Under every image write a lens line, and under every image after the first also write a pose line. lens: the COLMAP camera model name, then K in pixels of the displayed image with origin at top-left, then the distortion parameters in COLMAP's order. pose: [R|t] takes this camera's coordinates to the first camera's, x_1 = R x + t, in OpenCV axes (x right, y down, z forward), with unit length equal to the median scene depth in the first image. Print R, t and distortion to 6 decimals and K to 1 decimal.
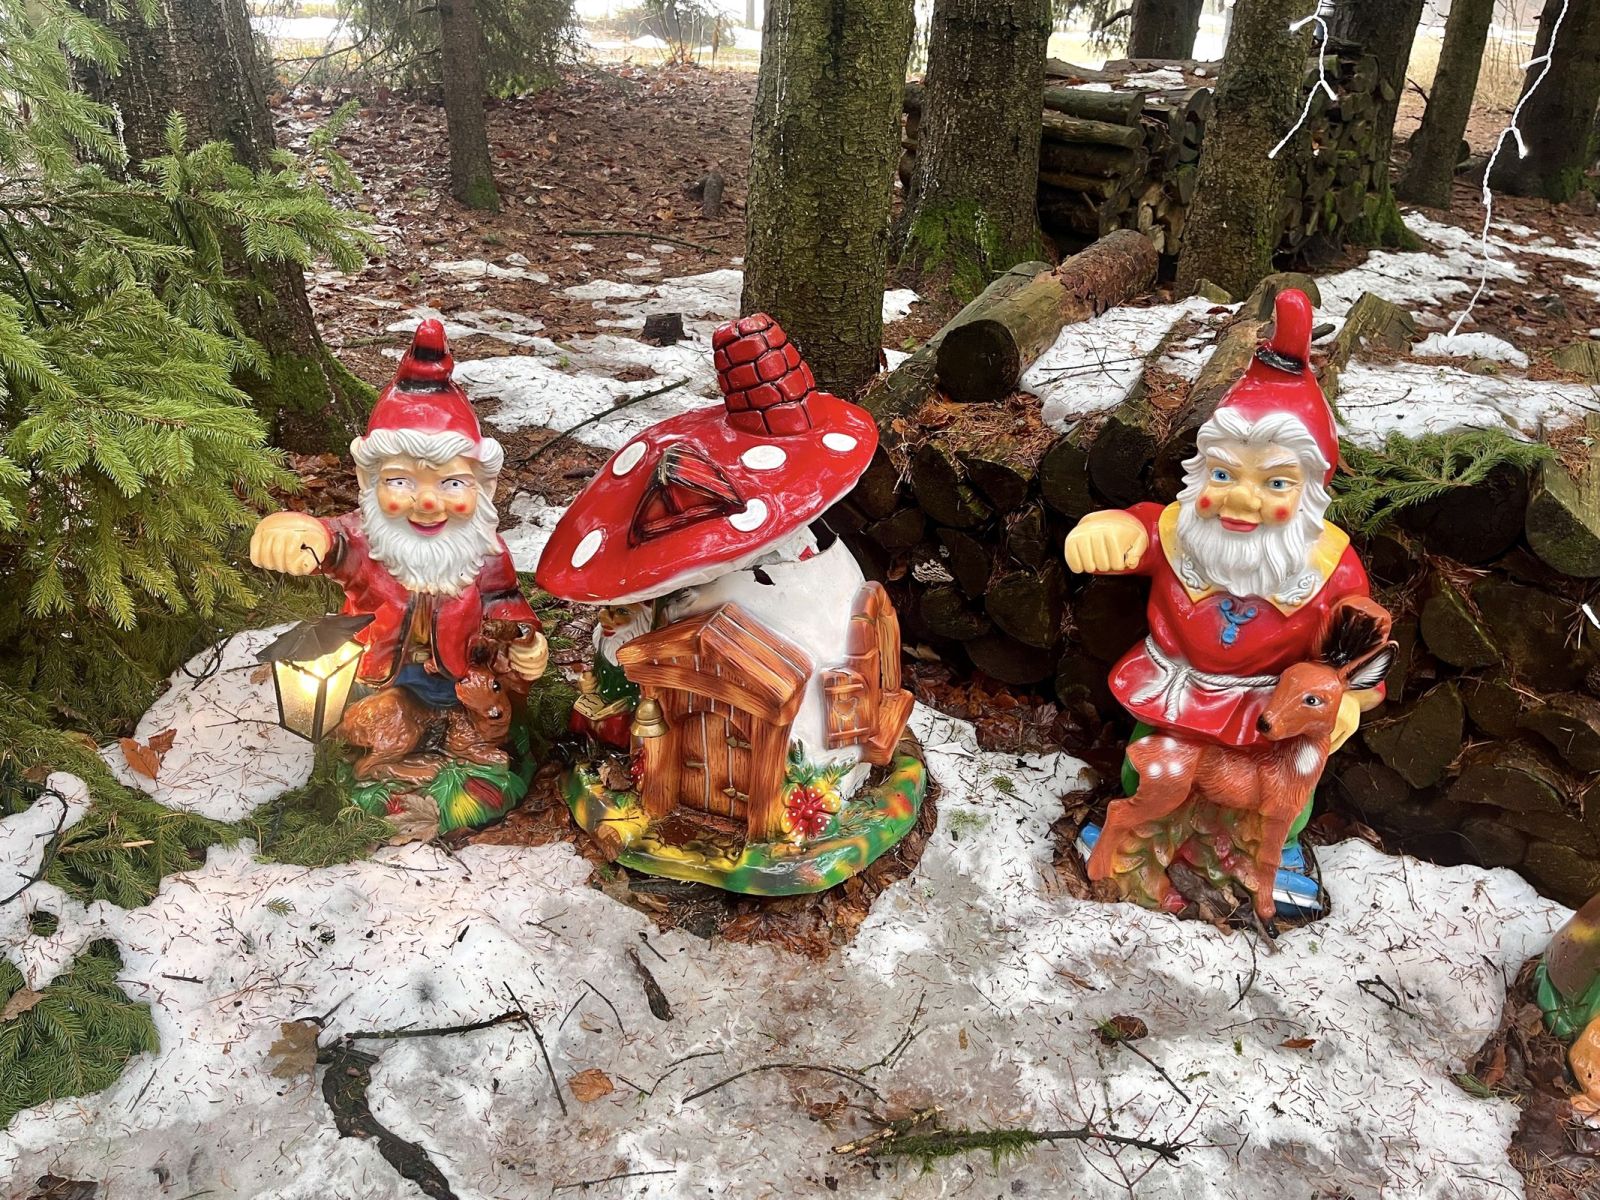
lens RADIAL K [[1234.2, 0, 793.8], [0, 1234.2, 595.5], [0, 0, 1]] dist [0.038088, -0.045762]
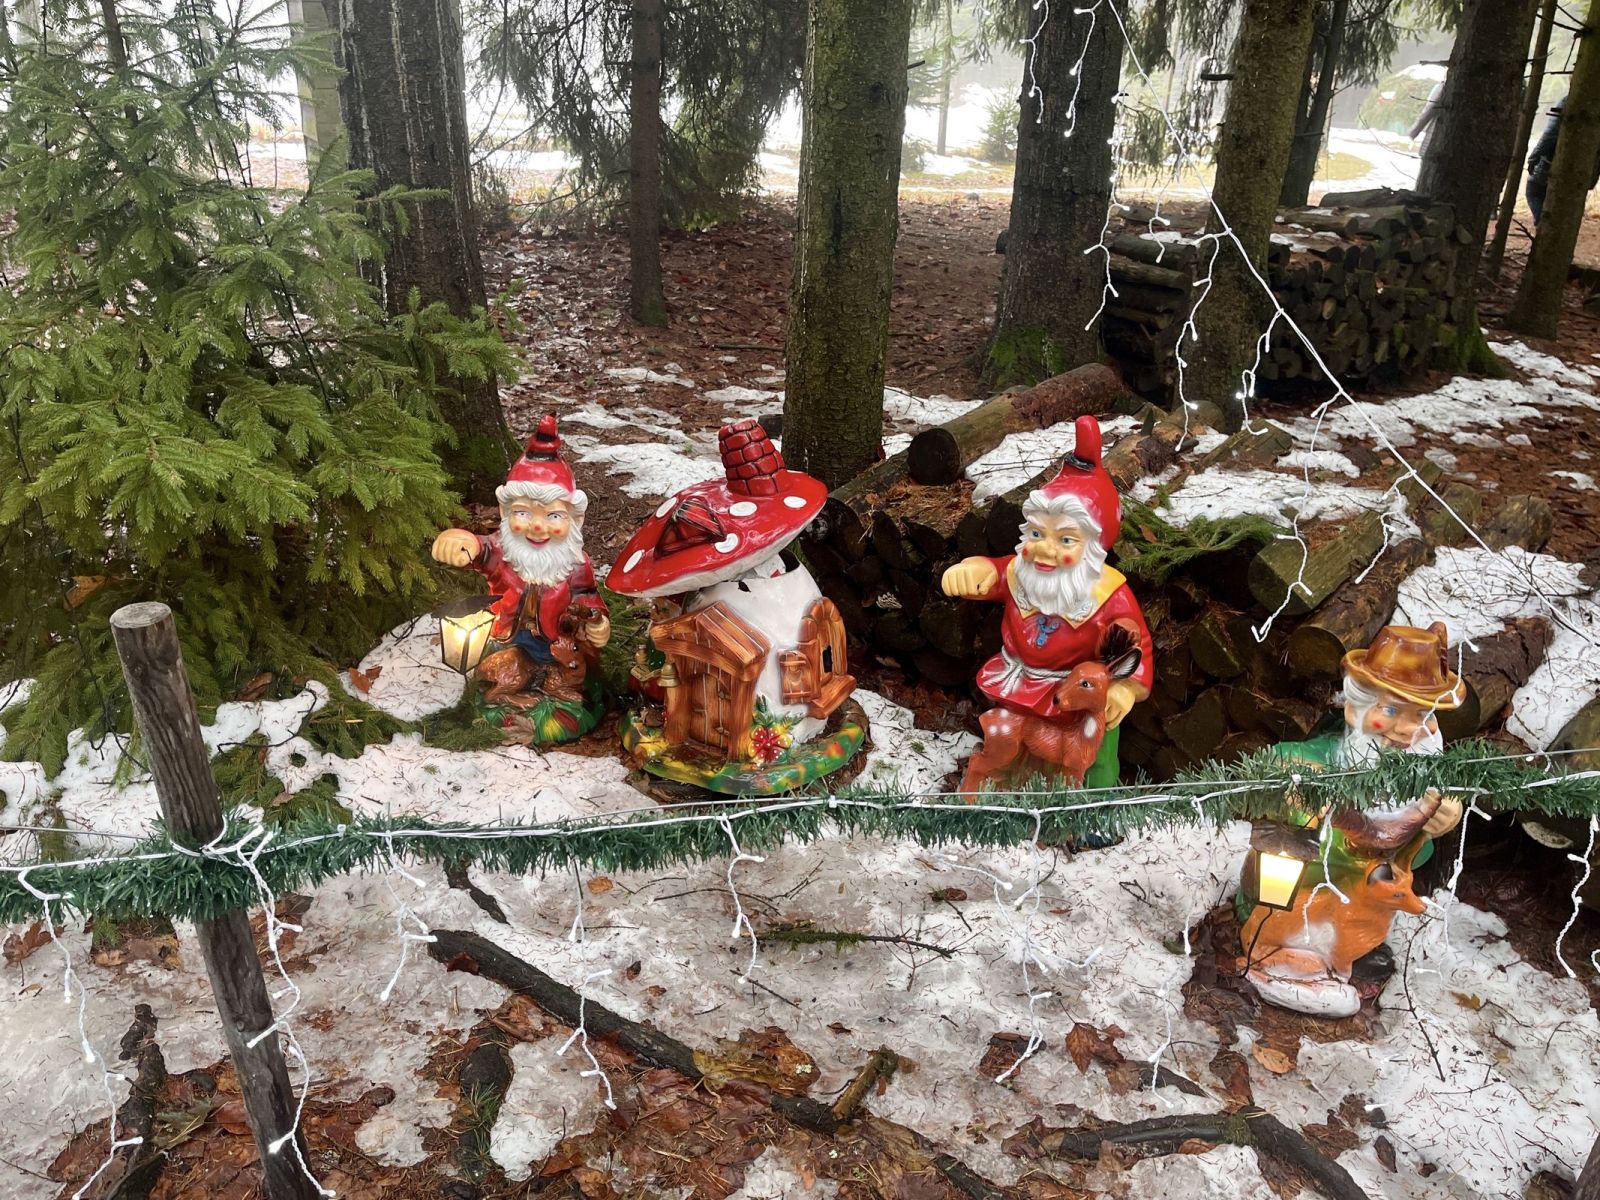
lens RADIAL K [[1234.2, 0, 801.9], [0, 1234.2, 599.7], [0, 0, 1]] dist [0.038088, -0.045762]
pose [[0.986763, 0.055523, -0.152366, 0.280417], [-0.066365, 0.995542, -0.067021, 0.098959], [0.147965, 0.076246, 0.986049, -0.510068]]
